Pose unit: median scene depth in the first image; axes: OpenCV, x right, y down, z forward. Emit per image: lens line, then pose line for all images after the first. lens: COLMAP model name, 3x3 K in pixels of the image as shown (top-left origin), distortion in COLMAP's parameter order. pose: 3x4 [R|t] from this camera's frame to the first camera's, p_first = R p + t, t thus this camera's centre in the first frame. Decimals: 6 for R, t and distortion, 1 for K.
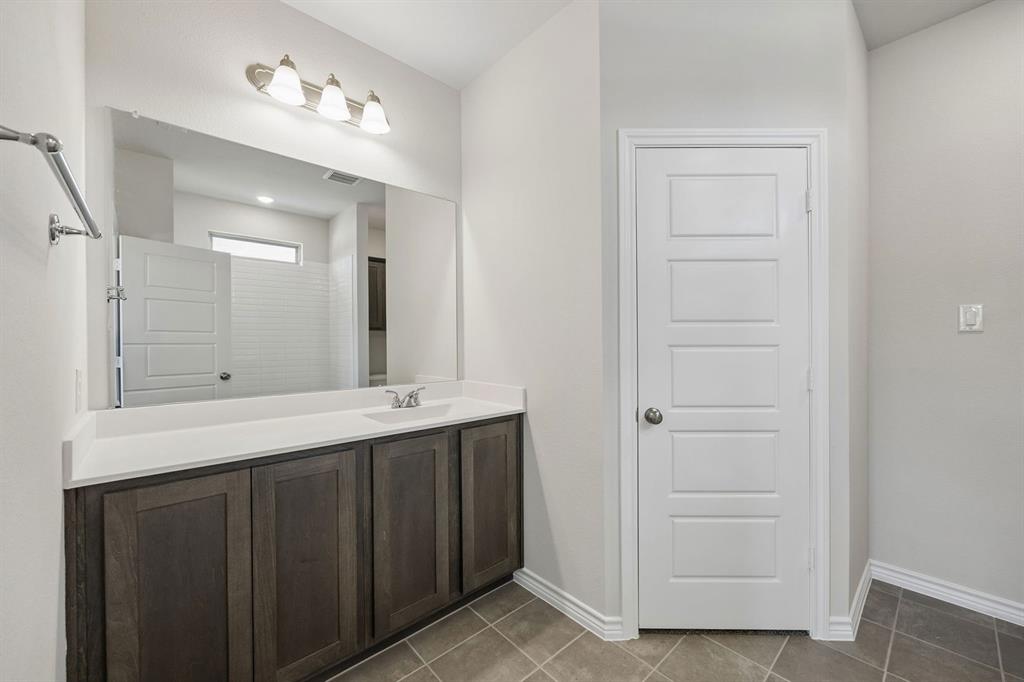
lens RADIAL K [[398.9, 0, 535.0], [0, 398.9, 342.0], [0, 0, 1]] dist [-0.010033, -0.000102]
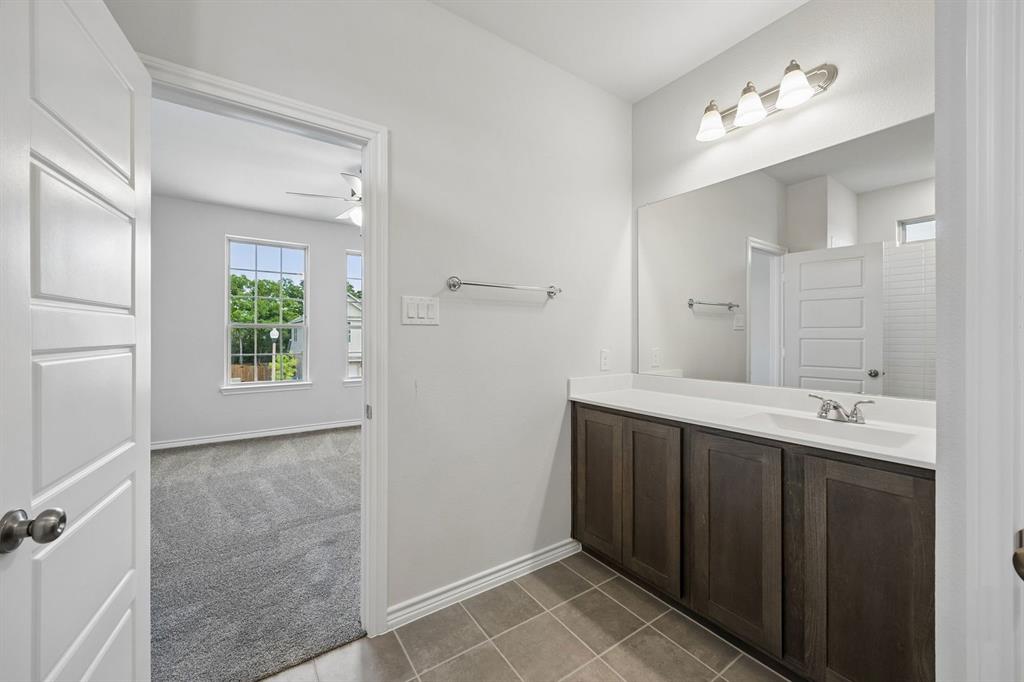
lens RADIAL K [[389.8, 0, 507.5], [0, 389.8, 339.0], [0, 0, 1]] dist [-0.001732, -0.000198]
pose [[-0.174514, 0.006120, -0.984636, 0.606039], [-0.003136, 0.999972, 0.006771, -0.001616], [0.984650, 0.004270, -0.174490, 0.541968]]
